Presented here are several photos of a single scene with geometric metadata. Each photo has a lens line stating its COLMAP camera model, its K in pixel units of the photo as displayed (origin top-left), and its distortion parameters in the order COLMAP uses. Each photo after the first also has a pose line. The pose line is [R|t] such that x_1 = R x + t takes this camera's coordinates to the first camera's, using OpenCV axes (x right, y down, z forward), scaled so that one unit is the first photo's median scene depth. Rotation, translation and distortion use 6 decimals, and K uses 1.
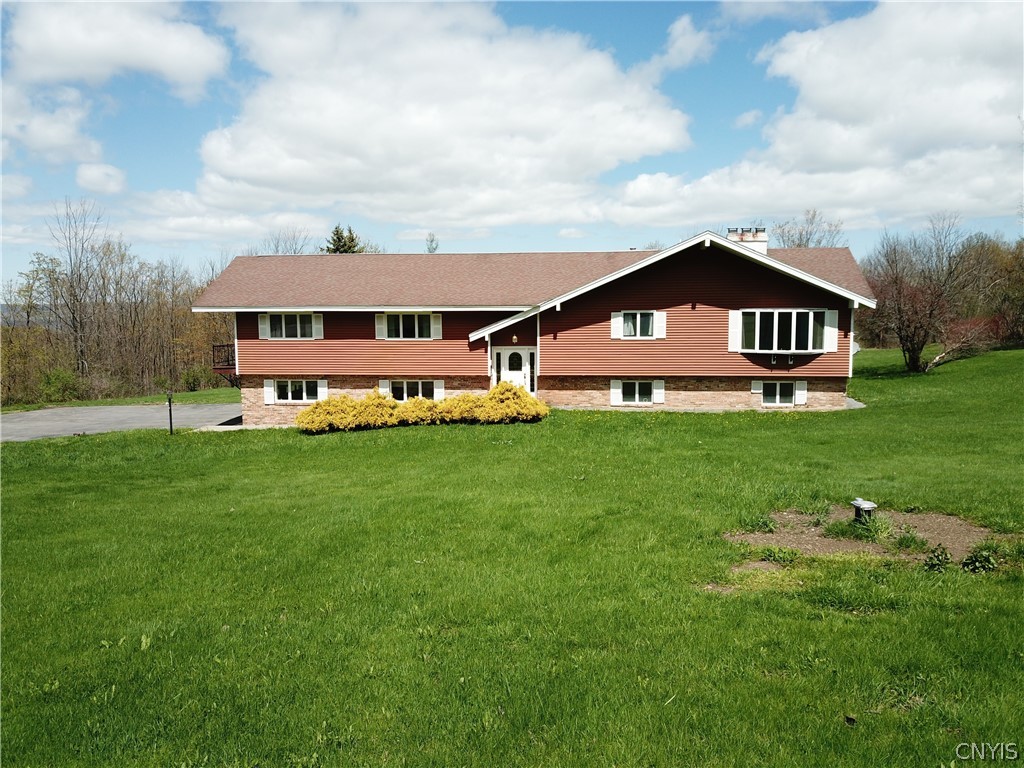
lens RADIAL K [[794.5, 0, 512.0], [0, 794.5, 384.0], [0, 0, 1]] dist [0.192085, -0.282657]
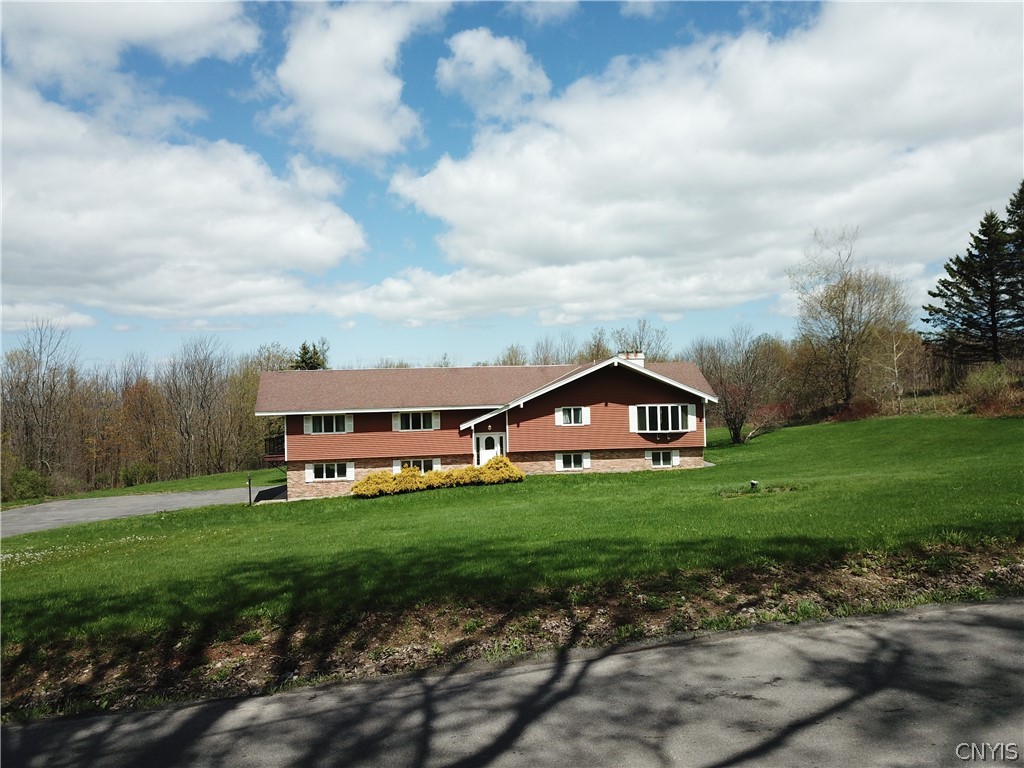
lens RADIAL K [[794.5, 0, 512.0], [0, 794.5, 384.0], [0, 0, 1]] dist [0.192085, -0.282657]
pose [[0.977187, -0.018056, 0.211611, -0.264249], [0.041006, 0.993672, -0.104572, 0.017592], [-0.208384, 0.110864, 0.971743, -0.429641]]
